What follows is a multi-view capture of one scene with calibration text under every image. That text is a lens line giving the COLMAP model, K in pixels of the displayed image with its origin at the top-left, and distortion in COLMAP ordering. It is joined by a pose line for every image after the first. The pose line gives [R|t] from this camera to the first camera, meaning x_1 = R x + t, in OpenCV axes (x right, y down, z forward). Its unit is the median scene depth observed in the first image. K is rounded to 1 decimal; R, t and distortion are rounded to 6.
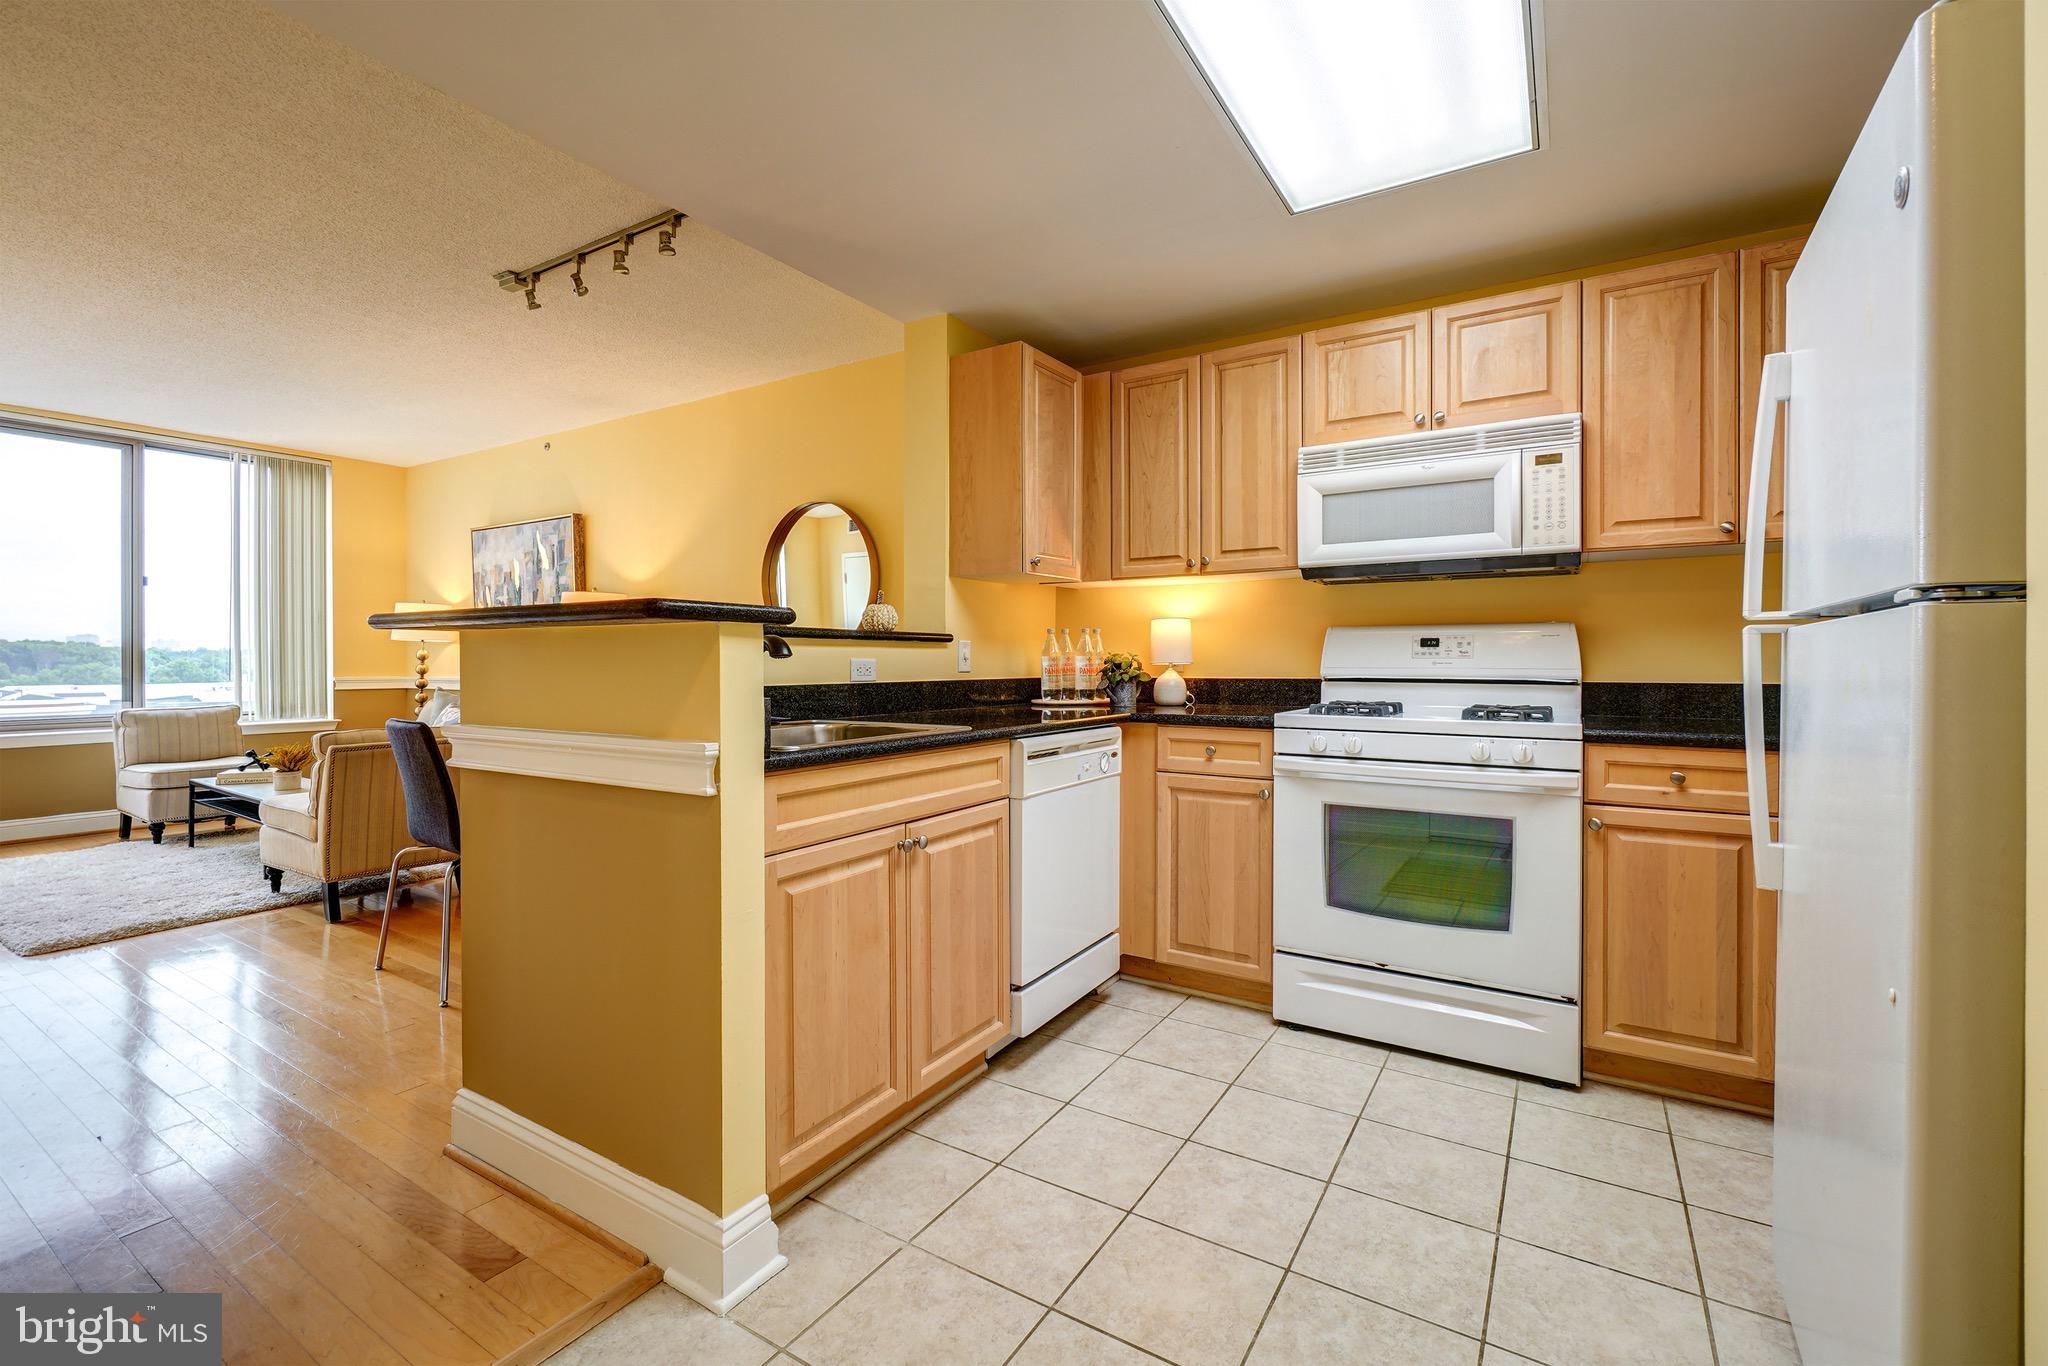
lens RADIAL K [[889.7, 0, 1009.8], [0, 889.7, 665.3], [0, 0, 1]] dist [-0.004937, -0.000817]
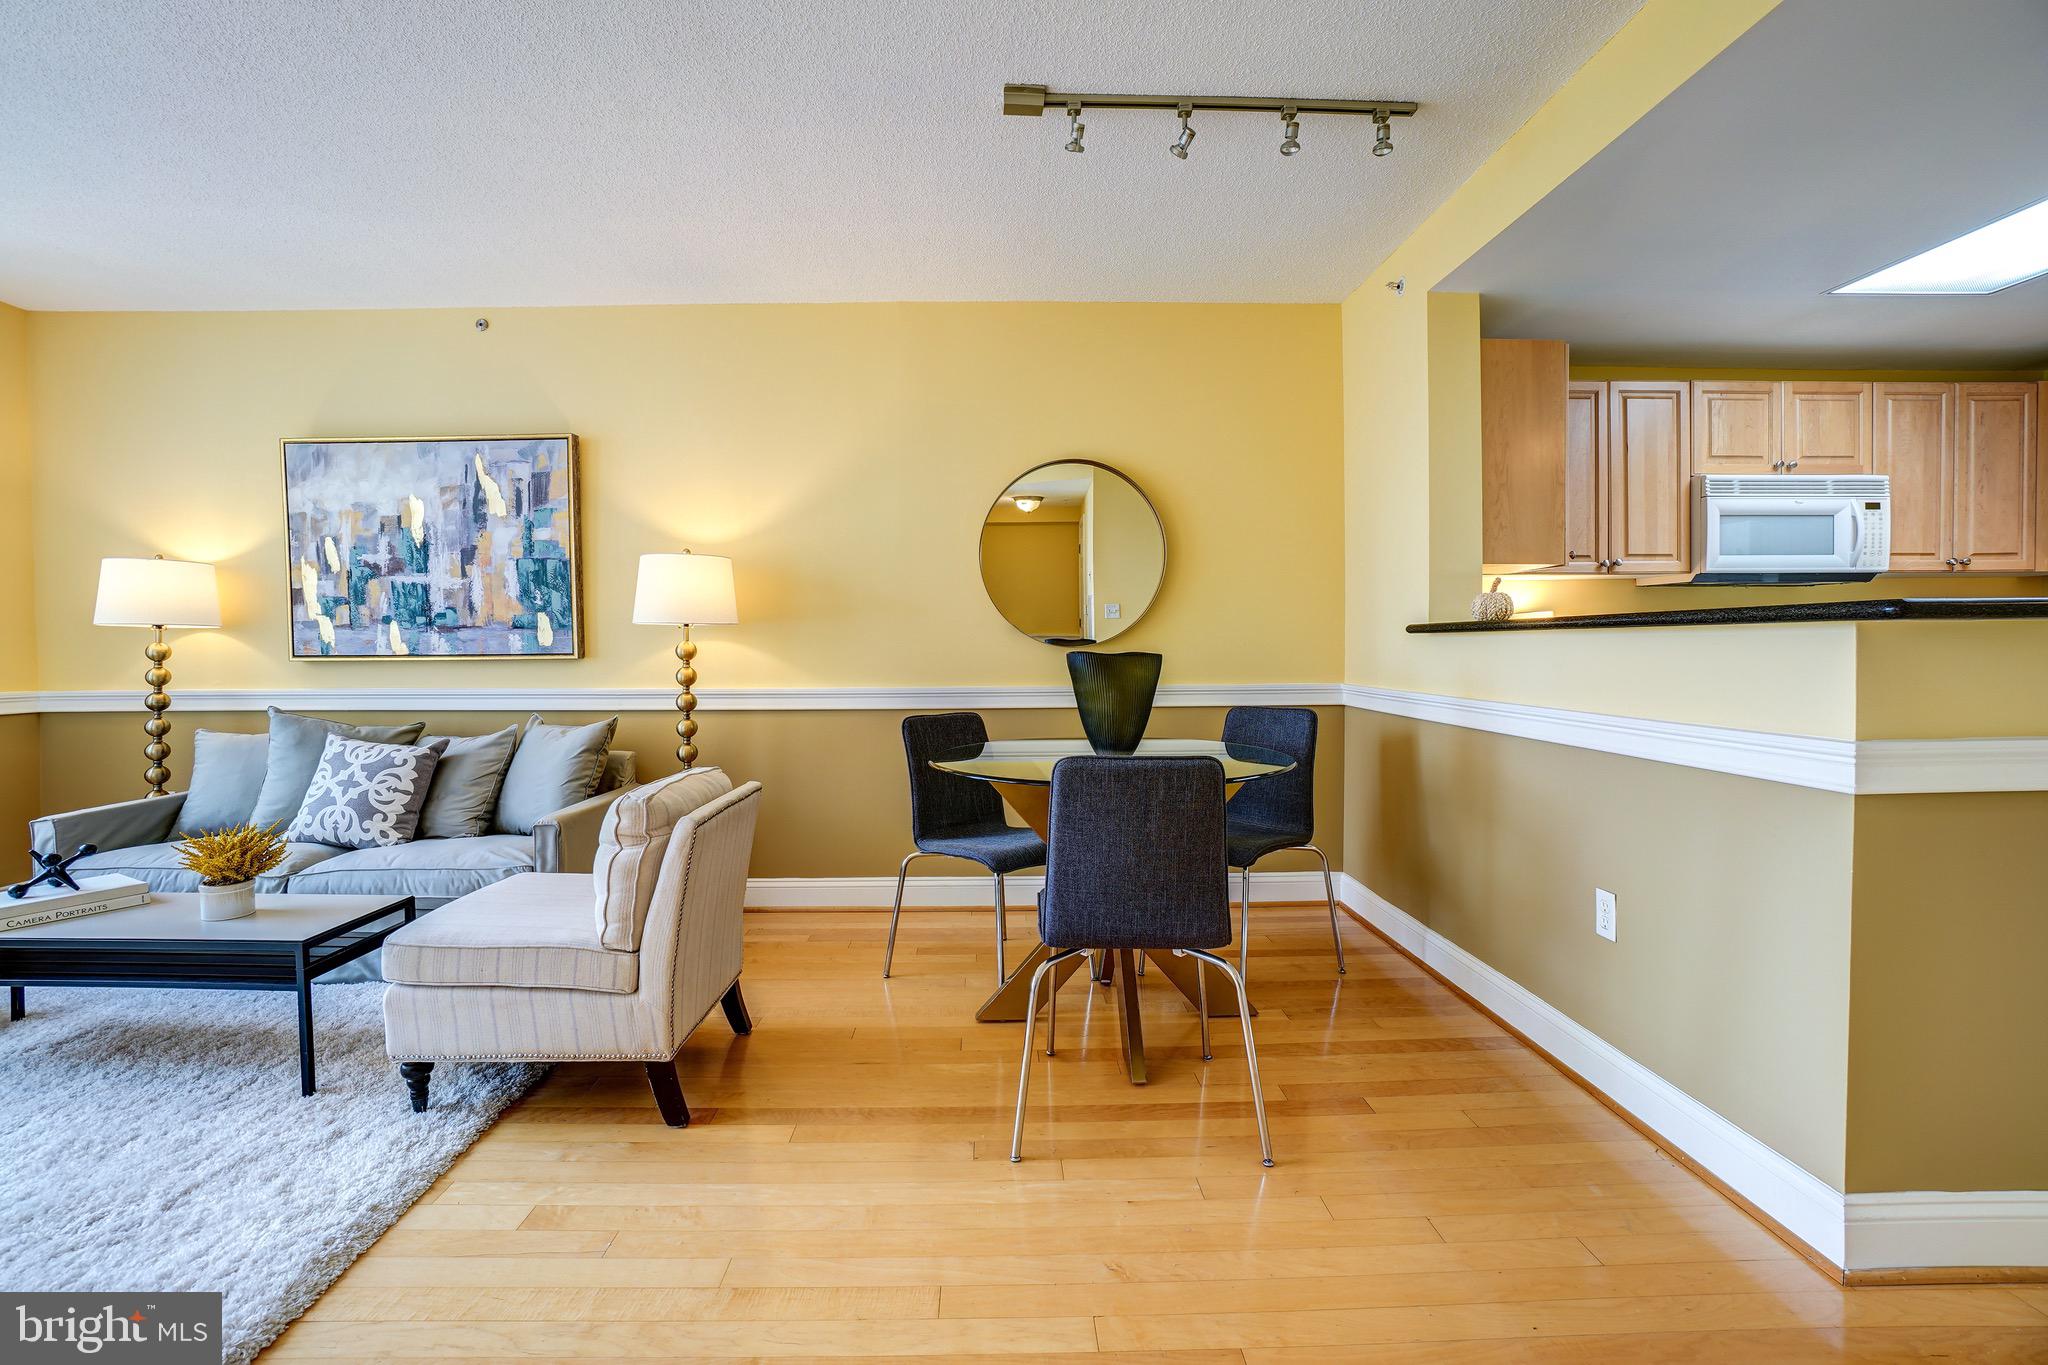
lens RADIAL K [[904.8, 0, 1008.0], [0, 904.8, 664.8], [0, 0, 1]] dist [-0.062418, 0.022939]
pose [[0.834785, -0.018801, 0.550255, -1.078979], [0.010404, 0.999777, 0.018377, -0.016120], [-0.550478, -0.009616, 0.834794, 0.497343]]
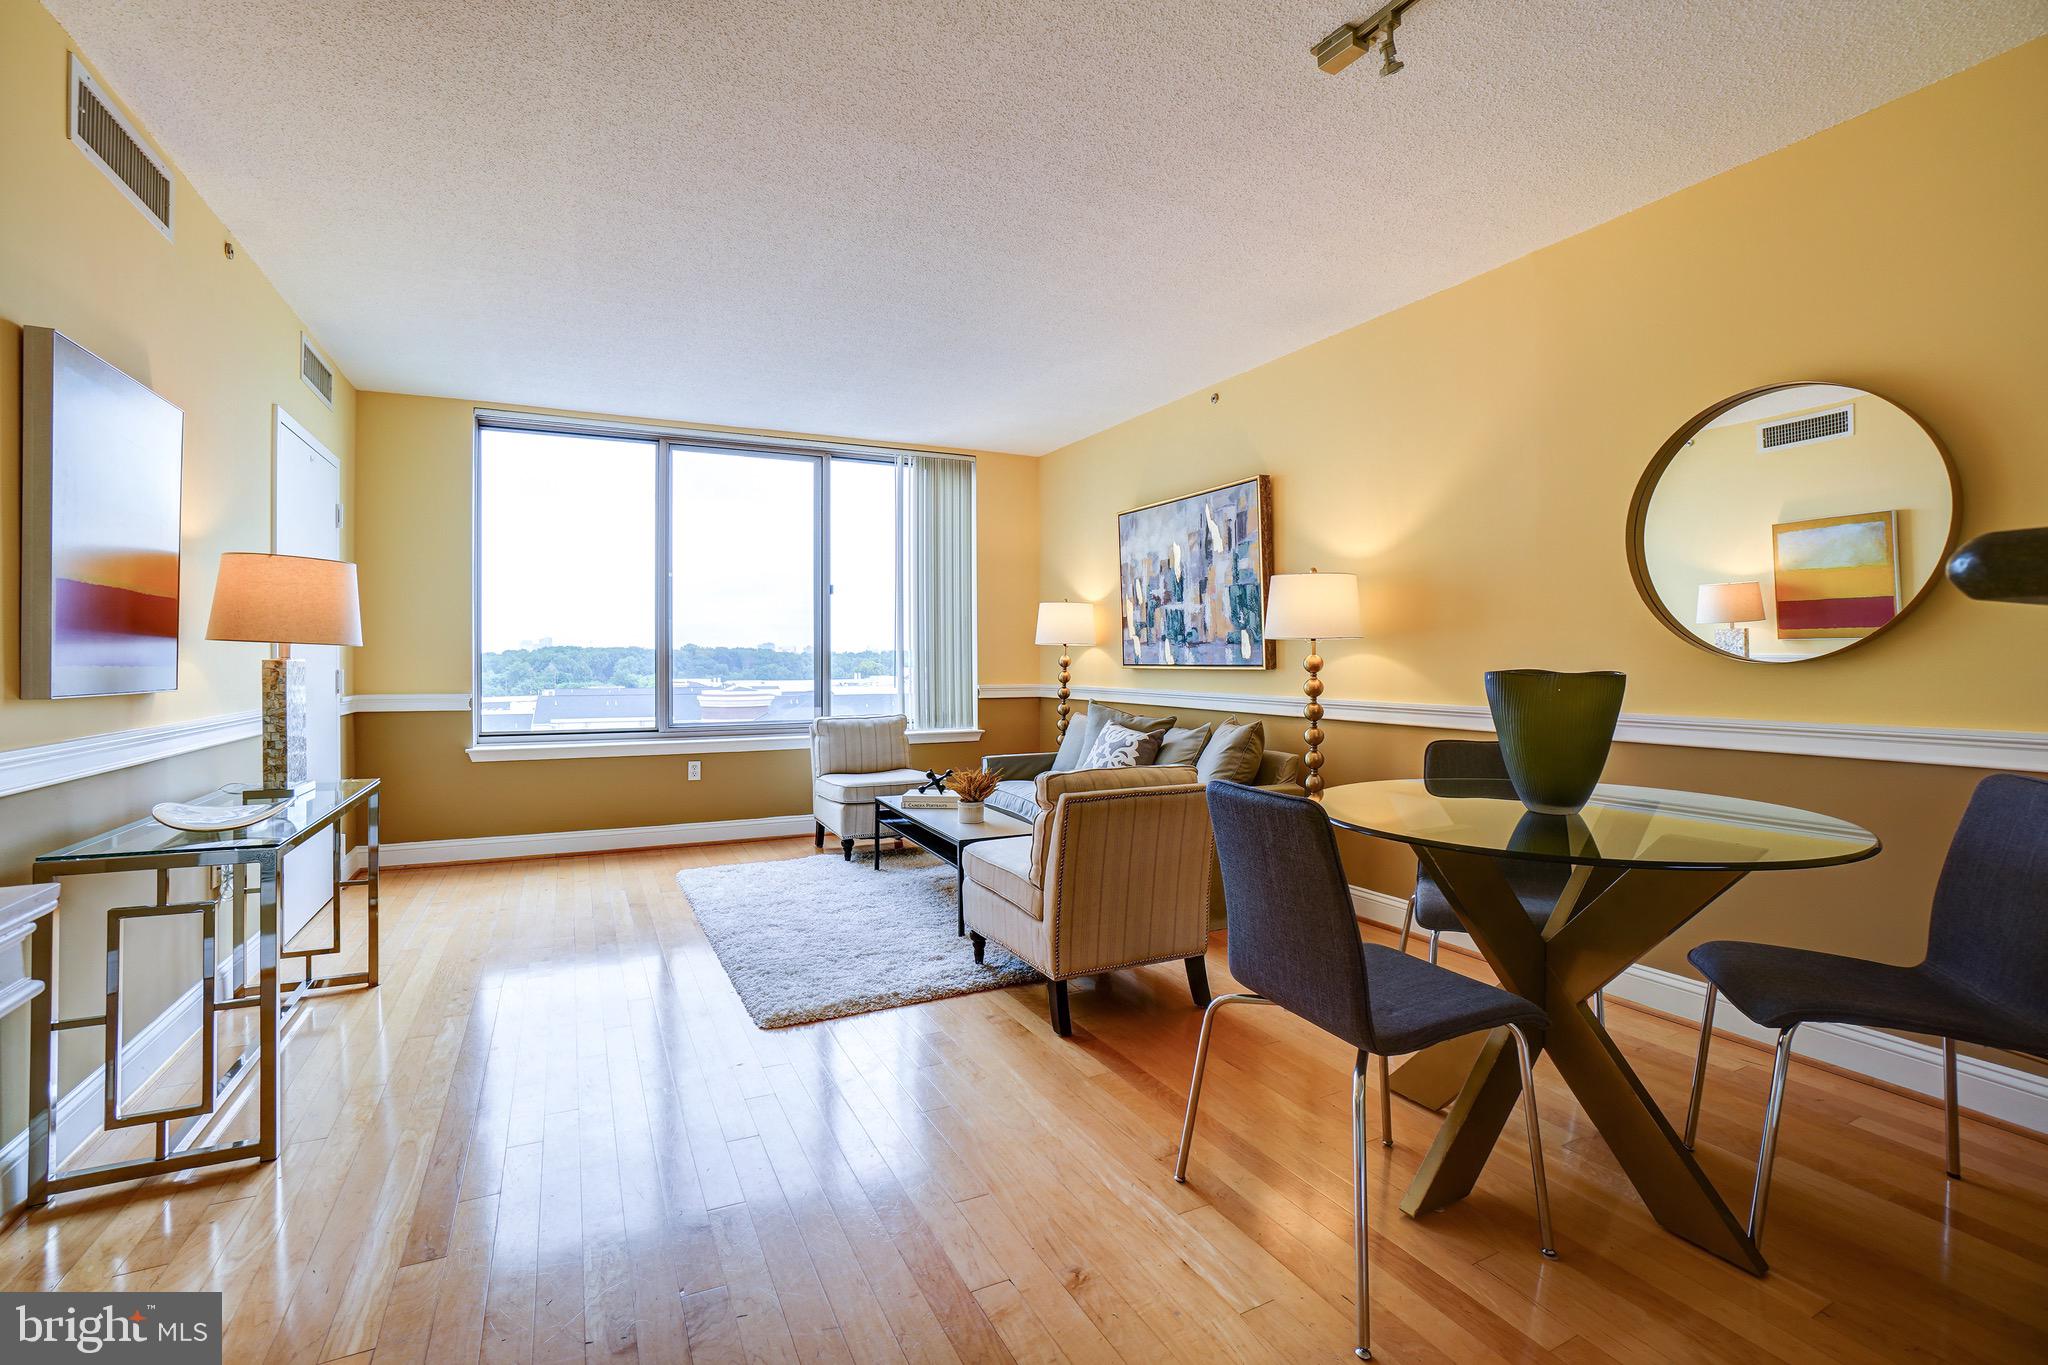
lens RADIAL K [[904.8, 0, 1008.0], [0, 904.8, 664.8], [0, 0, 1]] dist [-0.062418, 0.022939]
pose [[0.854126, -0.001335, -0.520064, -0.506352], [0.000990, 0.999999, -0.000940, -0.014533], [0.520065, 0.000288, 0.854127, 0.422760]]
